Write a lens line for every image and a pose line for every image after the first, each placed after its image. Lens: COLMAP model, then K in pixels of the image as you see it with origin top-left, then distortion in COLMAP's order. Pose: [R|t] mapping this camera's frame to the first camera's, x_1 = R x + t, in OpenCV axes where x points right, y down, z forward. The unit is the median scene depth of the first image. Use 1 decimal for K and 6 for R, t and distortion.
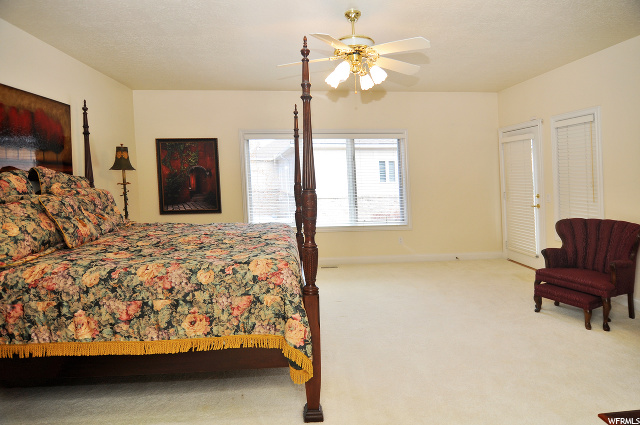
lens RADIAL K [[363.4, 0, 316.6], [0, 363.4, 177.5], [0, 0, 1]] dist [-0.021407, -0.001993]
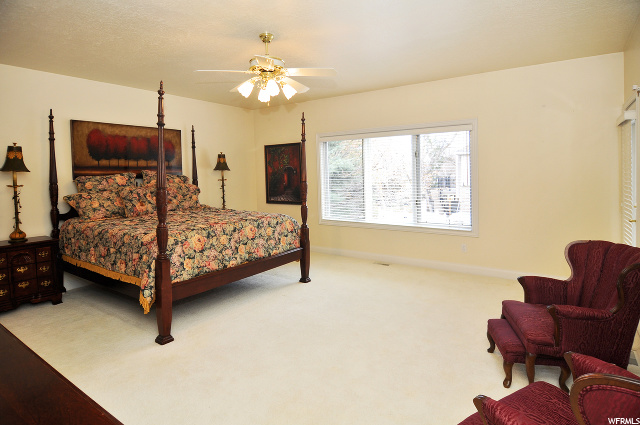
lens RADIAL K [[363.4, 0, 316.6], [0, 363.4, 177.5], [0, 0, 1]] dist [-0.021407, -0.001993]
pose [[0.761646, 0.007002, -0.647956, 0.648435], [0.003868, 0.999875, 0.015352, -0.012694], [0.647982, -0.014199, 0.761523, 0.137702]]
